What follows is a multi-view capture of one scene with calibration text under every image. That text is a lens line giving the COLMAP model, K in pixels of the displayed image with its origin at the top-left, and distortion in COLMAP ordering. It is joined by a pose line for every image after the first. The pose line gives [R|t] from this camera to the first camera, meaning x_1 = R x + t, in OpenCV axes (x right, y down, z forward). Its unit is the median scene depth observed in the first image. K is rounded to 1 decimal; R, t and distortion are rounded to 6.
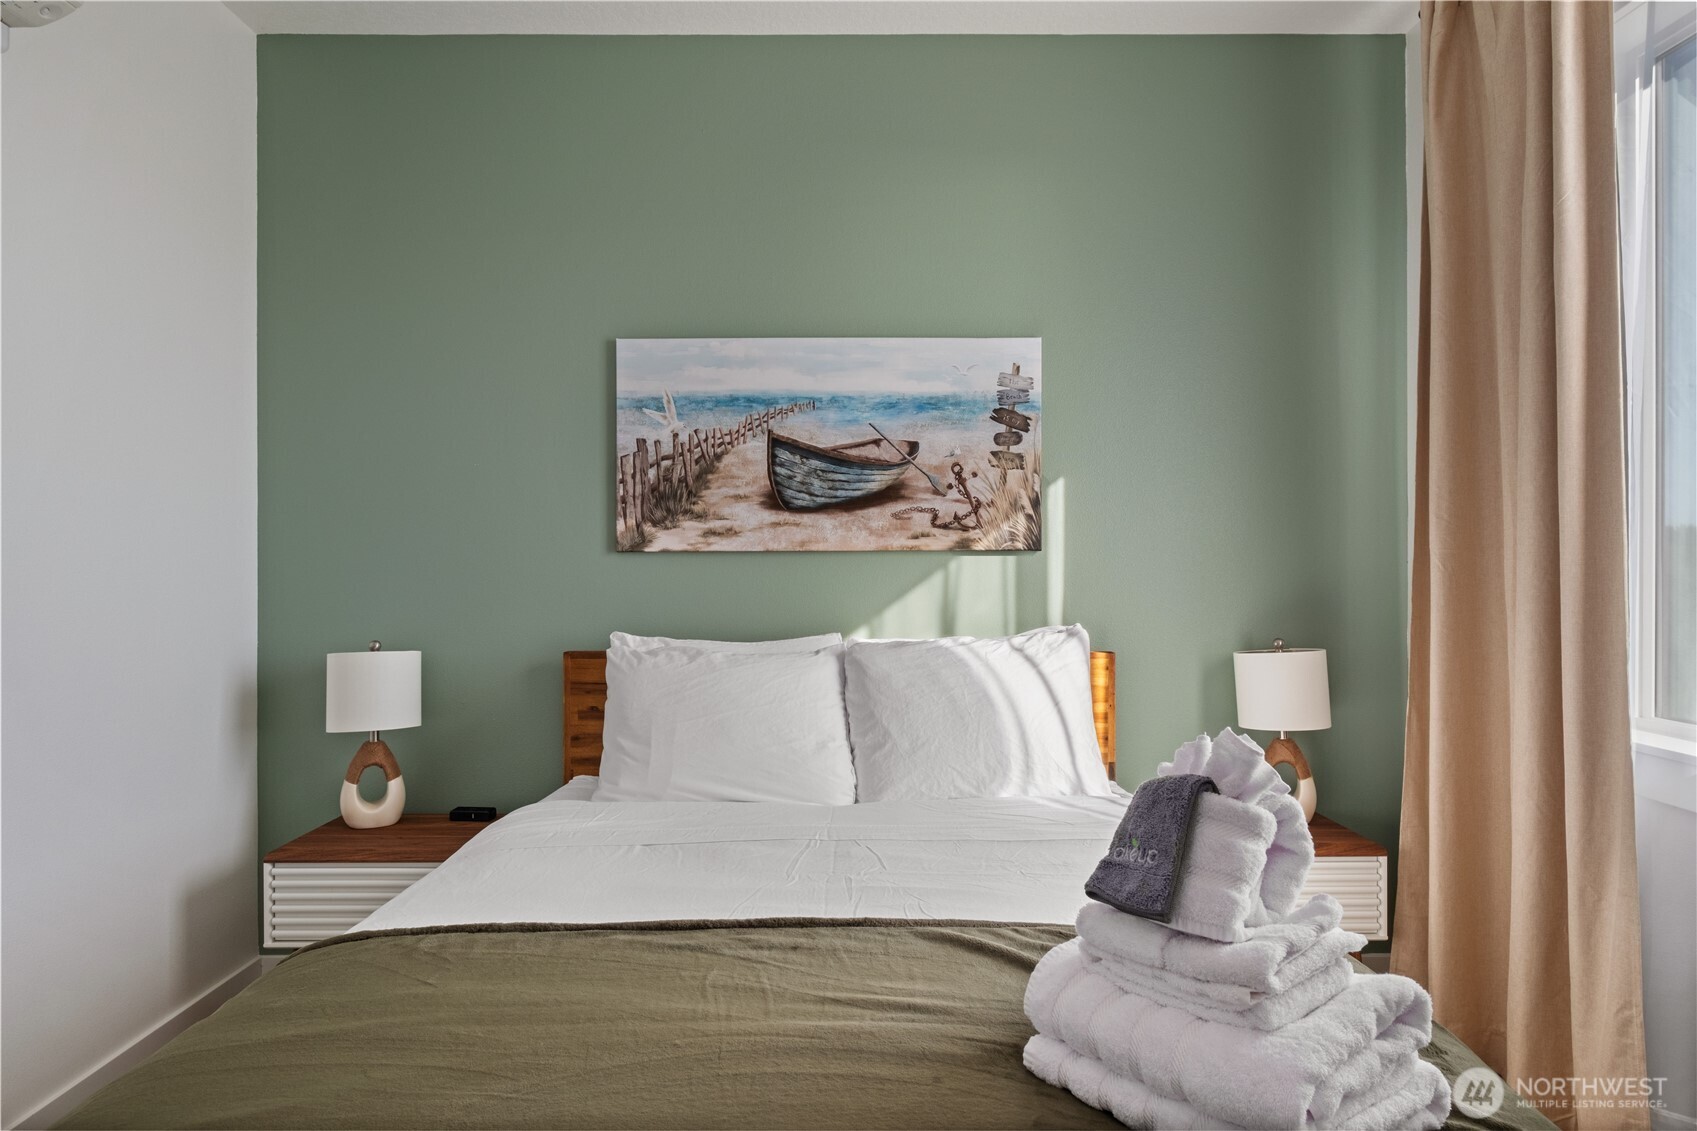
lens RADIAL K [[982.2, 0, 848.5], [0, 982.2, 565.5], [0, 0, 1]] dist [-0.003365, 0.000100]
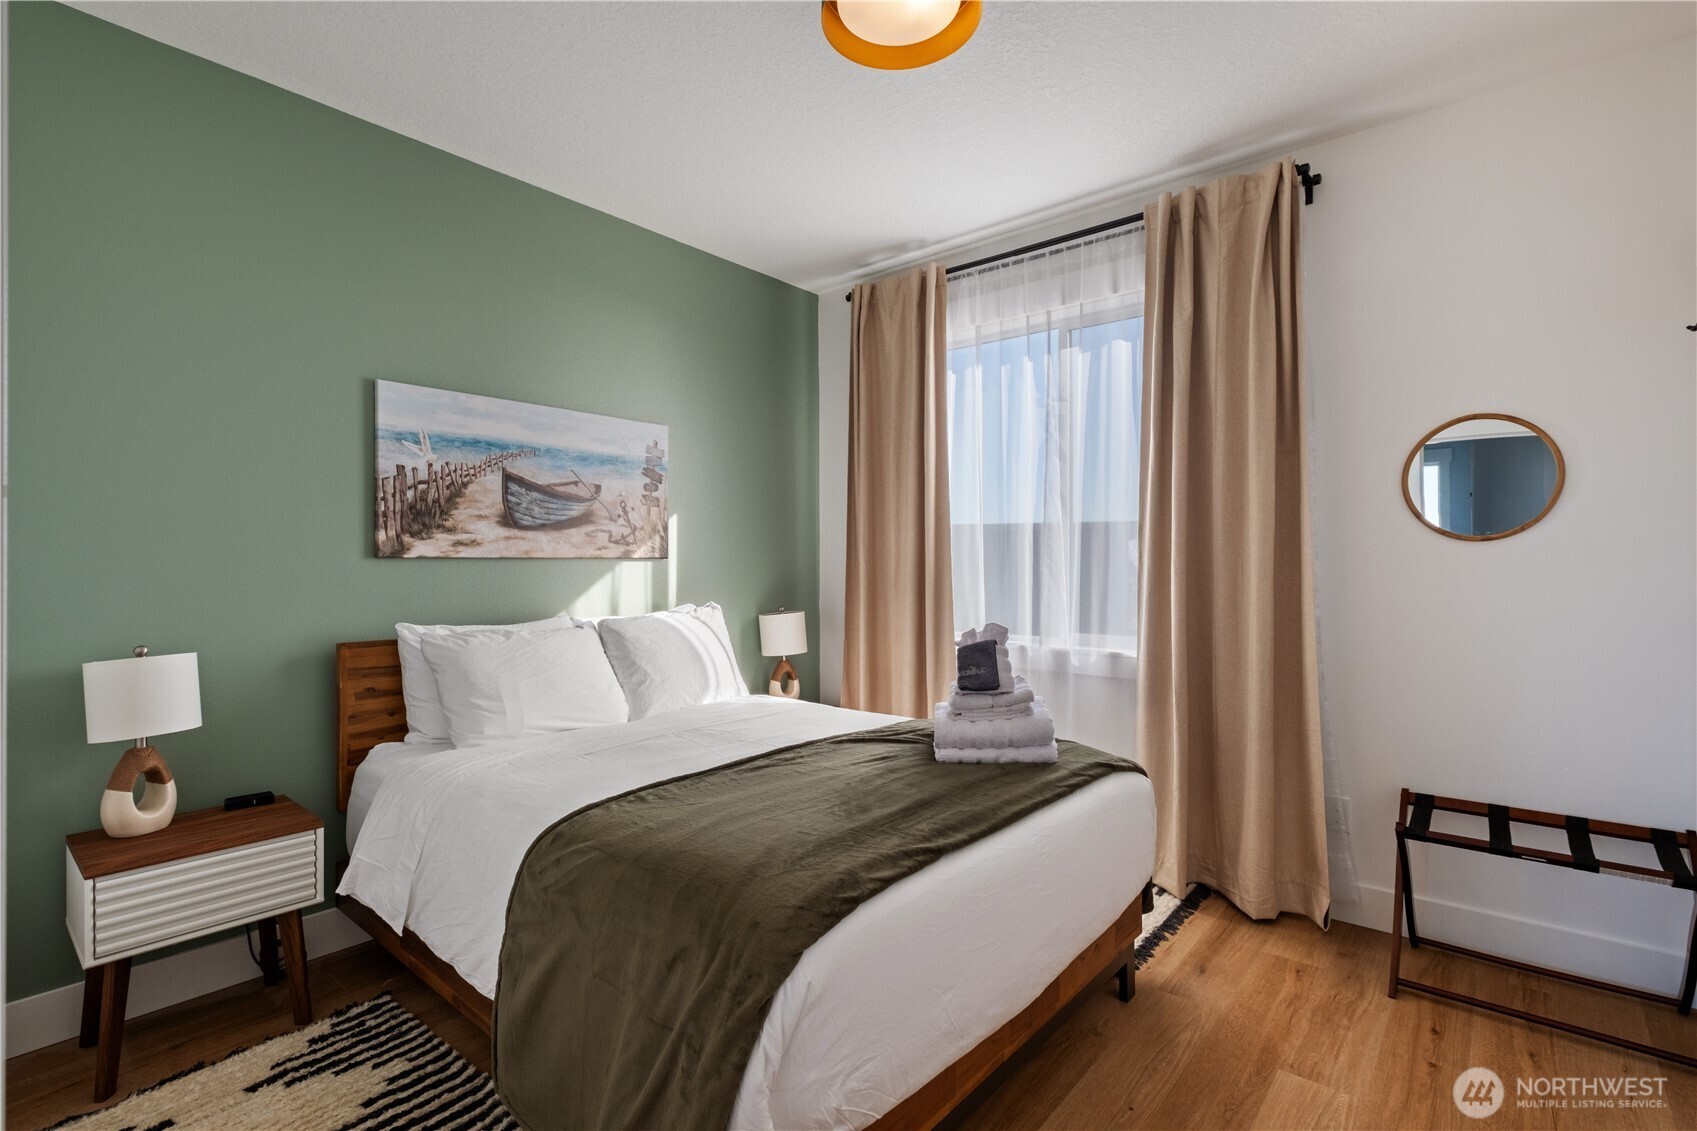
lens RADIAL K [[785.2, 0, 848.5], [0, 785.2, 565.5], [0, 0, 1]] dist [0.002800, 0.000140]
pose [[0.646085, -0.001534, 0.763264, -0.597219], [0.005560, 0.999981, -0.002697, 0.001499], [-0.763245, 0.005986, 0.646081, -0.056210]]
